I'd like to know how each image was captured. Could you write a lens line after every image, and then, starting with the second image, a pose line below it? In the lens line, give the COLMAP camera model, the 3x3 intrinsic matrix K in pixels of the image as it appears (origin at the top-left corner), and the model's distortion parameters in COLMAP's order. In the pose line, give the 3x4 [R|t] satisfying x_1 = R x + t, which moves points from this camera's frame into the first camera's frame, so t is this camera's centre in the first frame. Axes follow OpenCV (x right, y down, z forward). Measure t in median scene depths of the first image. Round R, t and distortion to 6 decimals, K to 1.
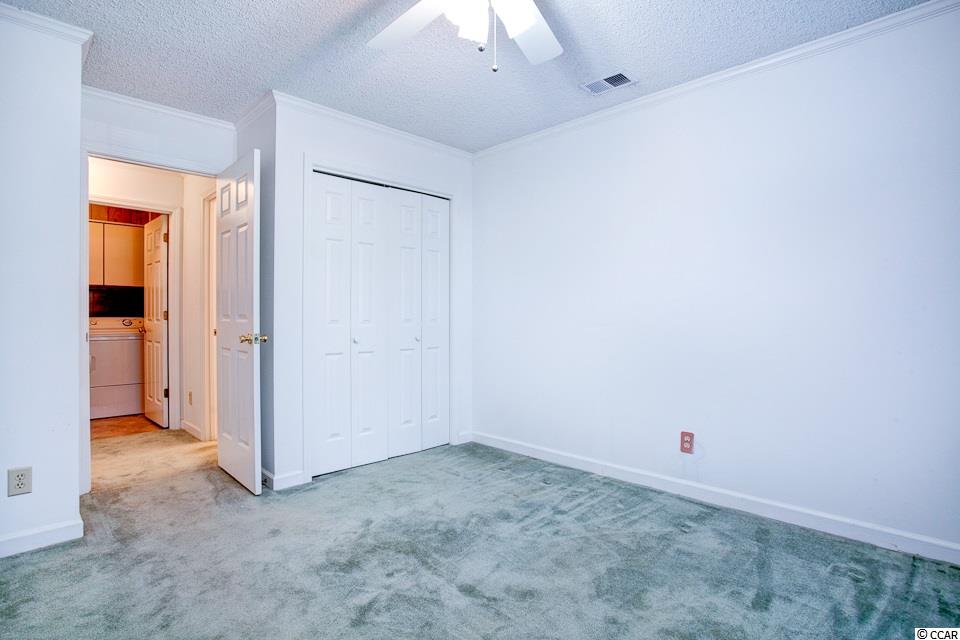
lens RADIAL K [[486.8, 0, 480.0], [0, 486.8, 320.0], [0, 0, 1]] dist [-0.064094, 0.026383]
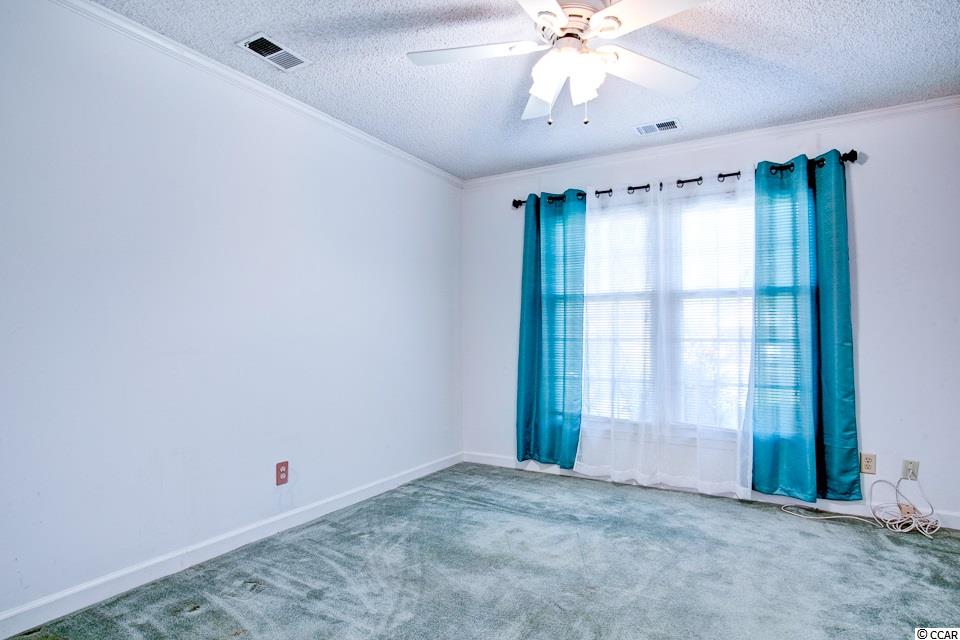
lens RADIAL K [[498.2, 0, 480.0], [0, 498.2, 320.0], [0, 0, 1]] dist [-0.000830, 0.000170]
pose [[-0.272799, 0.043511, 0.961087, -0.648472], [-0.000820, 0.998966, -0.045458, -0.004211], [-0.962071, -0.013189, -0.272481, 0.904926]]
